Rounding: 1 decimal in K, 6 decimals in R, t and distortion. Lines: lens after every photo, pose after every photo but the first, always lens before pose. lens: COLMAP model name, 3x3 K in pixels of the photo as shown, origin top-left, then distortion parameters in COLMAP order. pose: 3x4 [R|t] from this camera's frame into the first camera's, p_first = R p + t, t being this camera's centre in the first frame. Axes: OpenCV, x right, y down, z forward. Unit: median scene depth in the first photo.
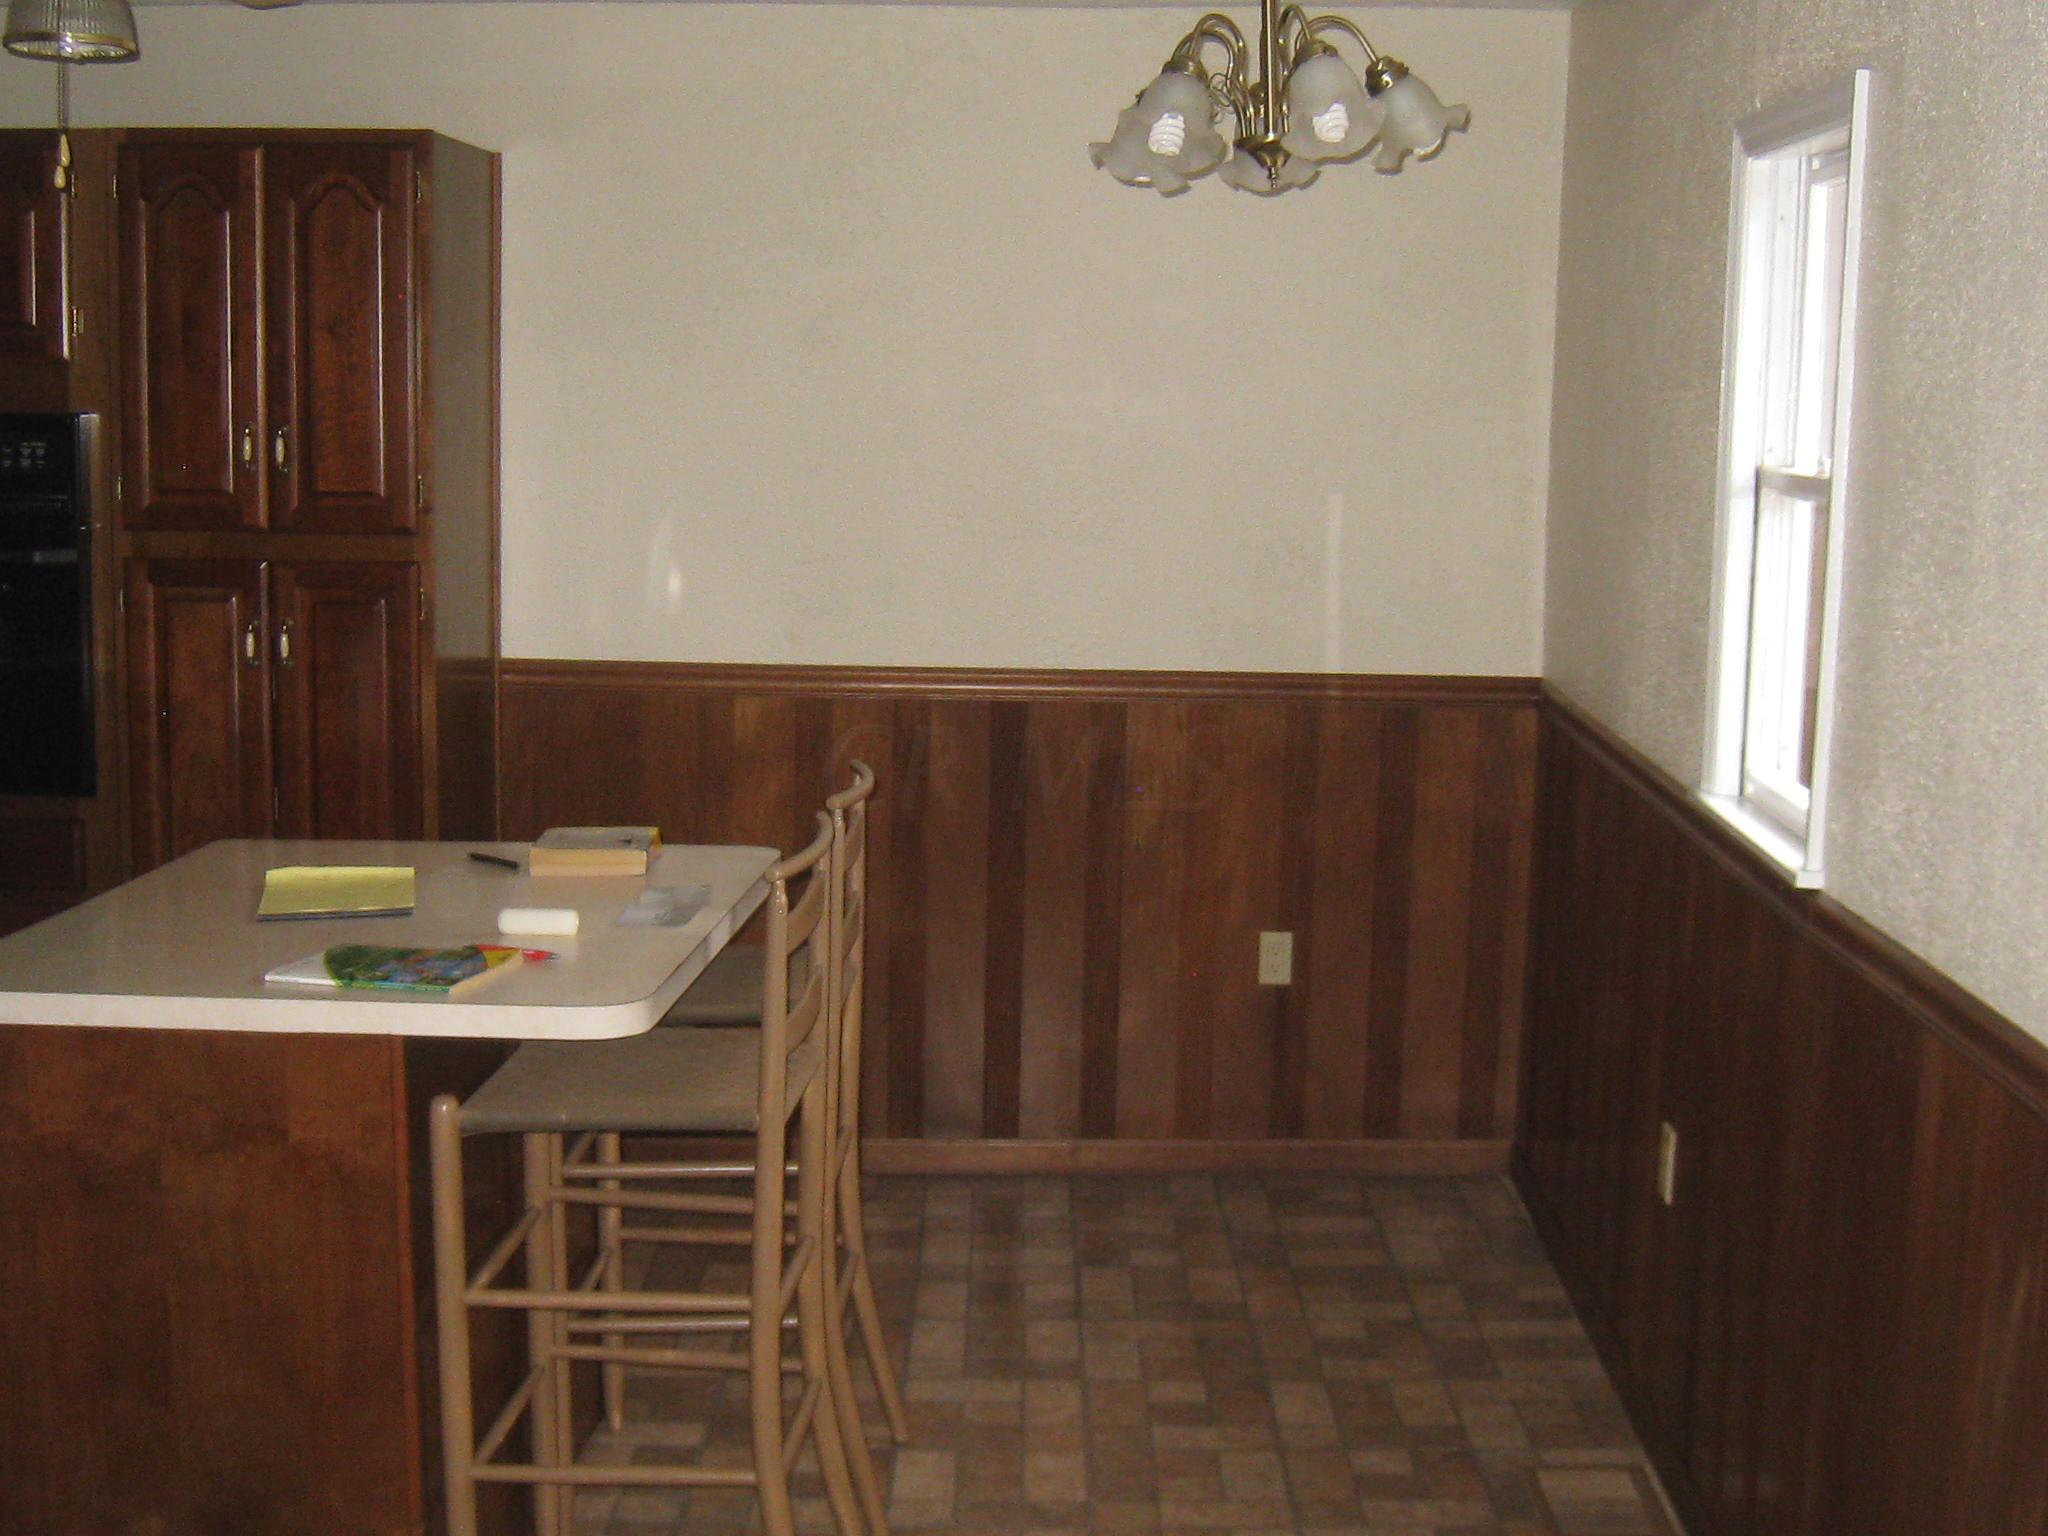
lens RADIAL K [[2746.7, 0, 1024.0], [0, 2746.7, 768.0], [0, 0, 1]] dist [-0.145044, 0.052949]
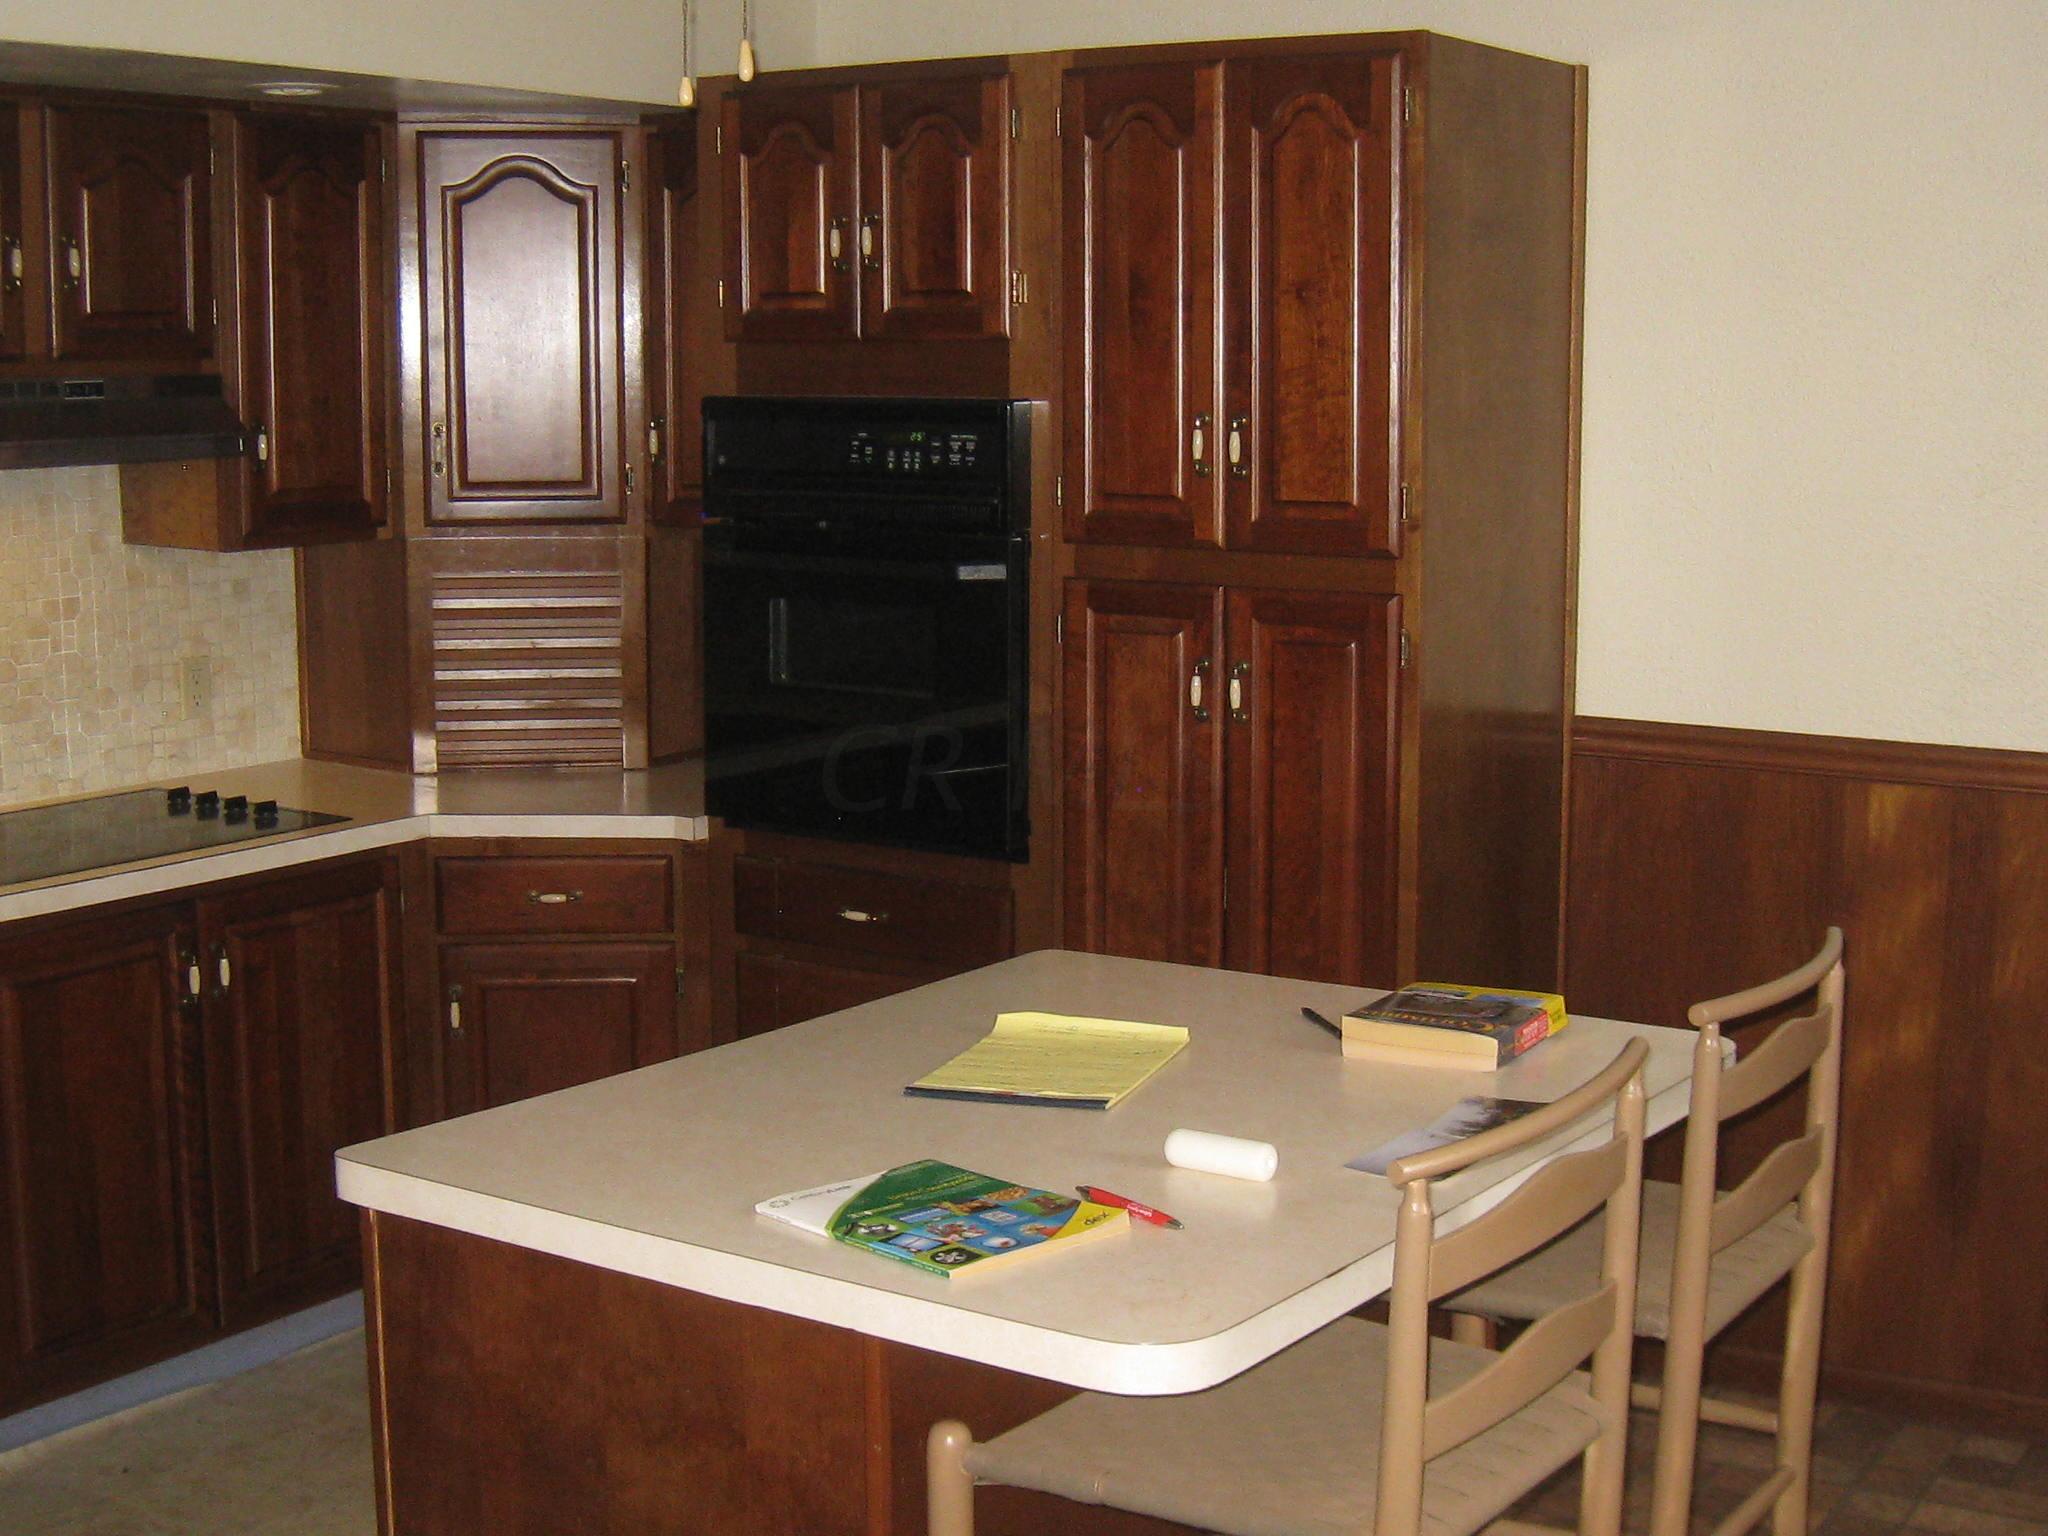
lens RADIAL K [[2746.7, 0, 1024.0], [0, 2746.7, 768.0], [0, 0, 1]] dist [-0.145044, 0.052949]
pose [[0.849862, 0.061478, -0.523407, 0.096276], [-0.058274, 0.998045, 0.022608, -0.038184], [0.523773, 0.011287, 0.851783, 0.287997]]
